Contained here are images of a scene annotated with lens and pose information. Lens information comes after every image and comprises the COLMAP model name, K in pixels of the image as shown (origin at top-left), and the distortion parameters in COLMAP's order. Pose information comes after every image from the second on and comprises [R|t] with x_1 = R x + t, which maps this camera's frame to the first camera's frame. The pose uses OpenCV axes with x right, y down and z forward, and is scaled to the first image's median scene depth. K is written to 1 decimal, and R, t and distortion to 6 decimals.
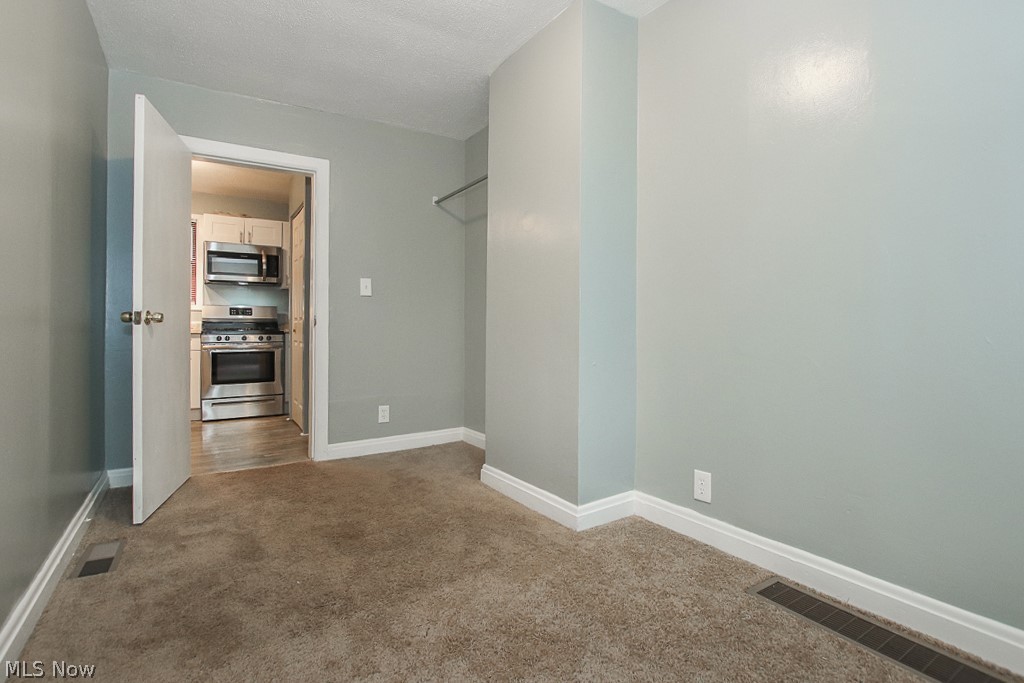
lens RADIAL K [[480.3, 0, 508.7], [0, 480.3, 330.0], [0, 0, 1]] dist [-0.006426, -0.000031]
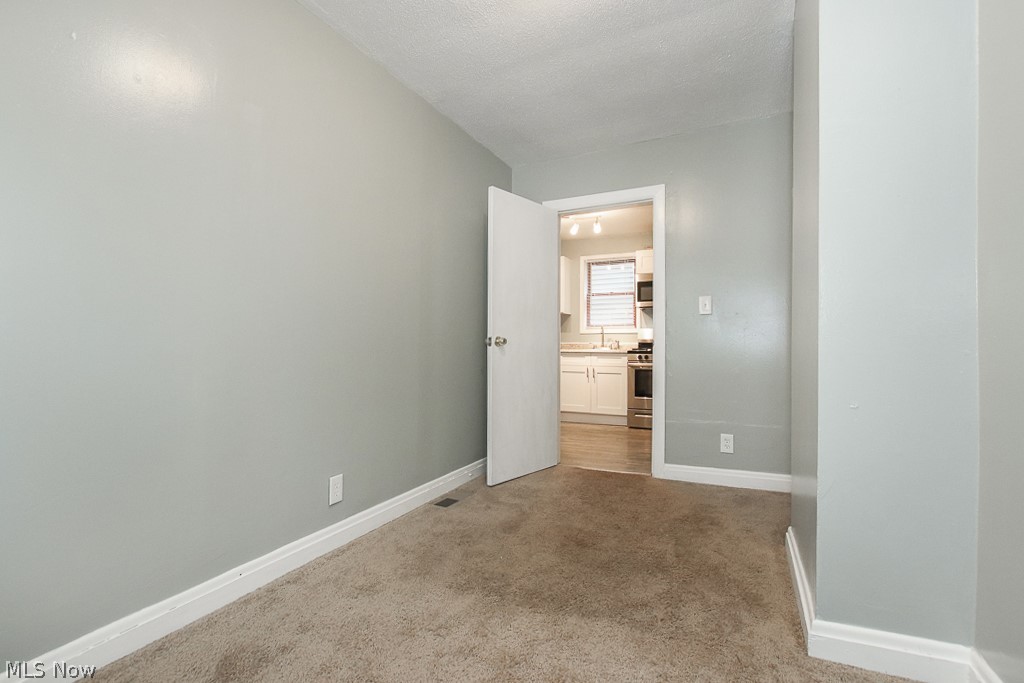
lens RADIAL K [[477.6, 0, 510.5], [0, 477.6, 344.6], [0, 0, 1]] dist [-0.015768, 0.000229]
pose [[0.526638, -0.007016, -0.850061, 0.426600], [-0.002418, 0.999950, -0.009751, -0.002272], [0.850086, 0.007191, 0.526594, 0.266213]]
